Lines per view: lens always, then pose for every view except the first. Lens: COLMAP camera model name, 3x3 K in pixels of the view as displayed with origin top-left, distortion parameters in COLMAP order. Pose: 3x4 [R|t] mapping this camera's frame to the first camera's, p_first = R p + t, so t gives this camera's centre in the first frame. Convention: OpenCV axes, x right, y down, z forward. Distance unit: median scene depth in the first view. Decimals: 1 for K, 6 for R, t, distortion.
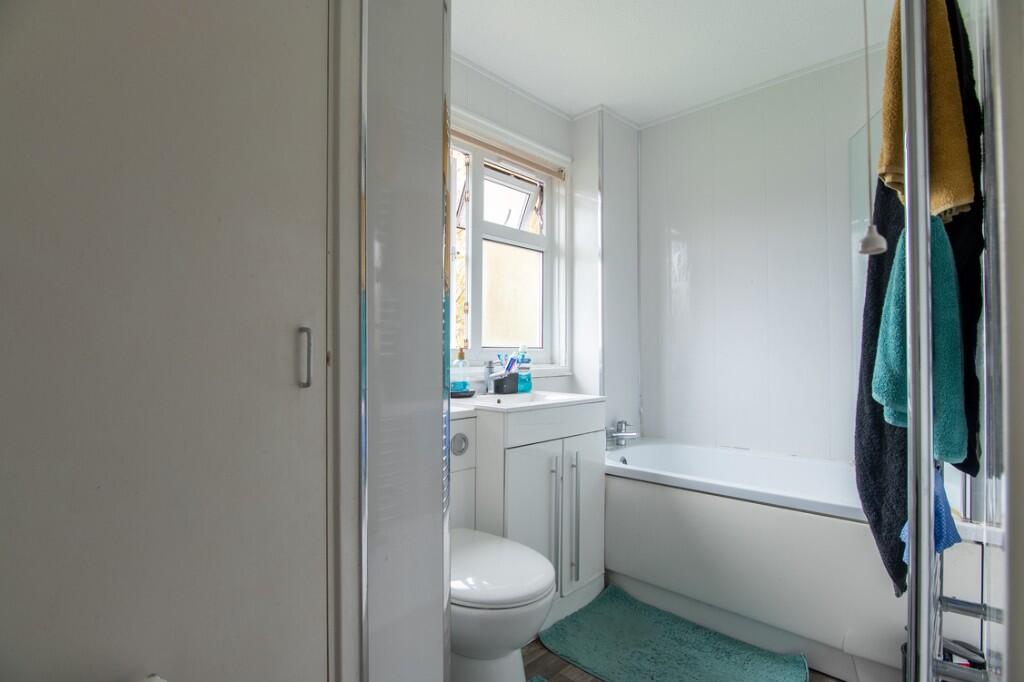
lens RADIAL K [[501.2, 0, 515.3], [0, 501.2, 343.3], [0, 0, 1]] dist [-0.022593, 0.000700]
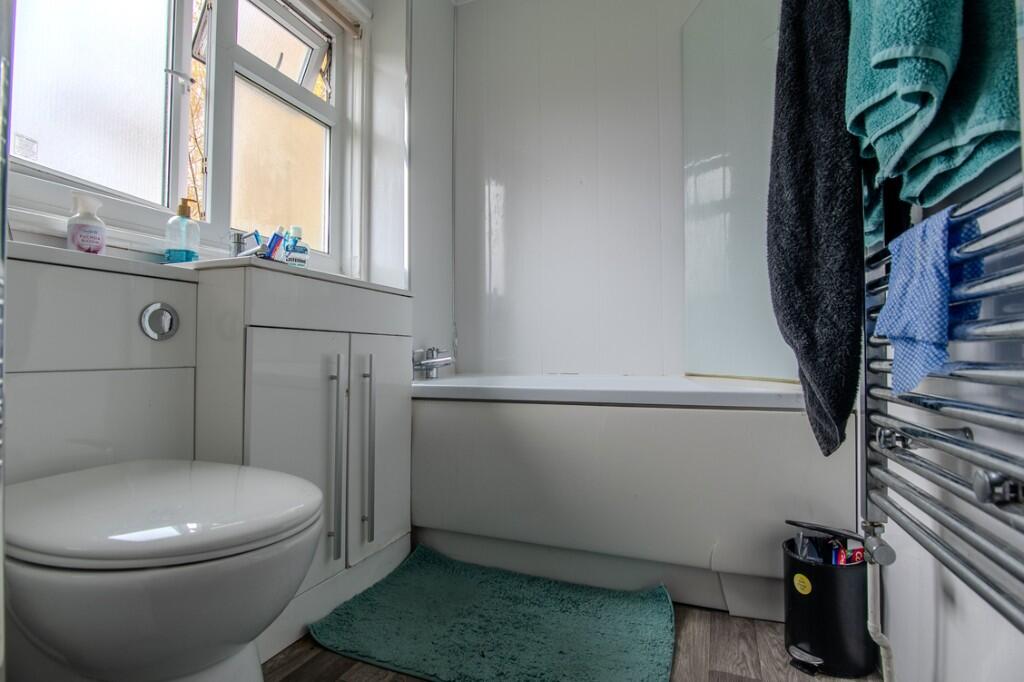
lens RADIAL K [[501.2, 0, 512.9], [0, 501.2, 344.8], [0, 0, 1]] dist [-0.022593, 0.000700]
pose [[0.929208, 0.005491, 0.369516, 0.048059], [-0.004707, 0.999984, -0.003024, 0.197422], [-0.369527, 0.001070, 0.929220, 0.274768]]
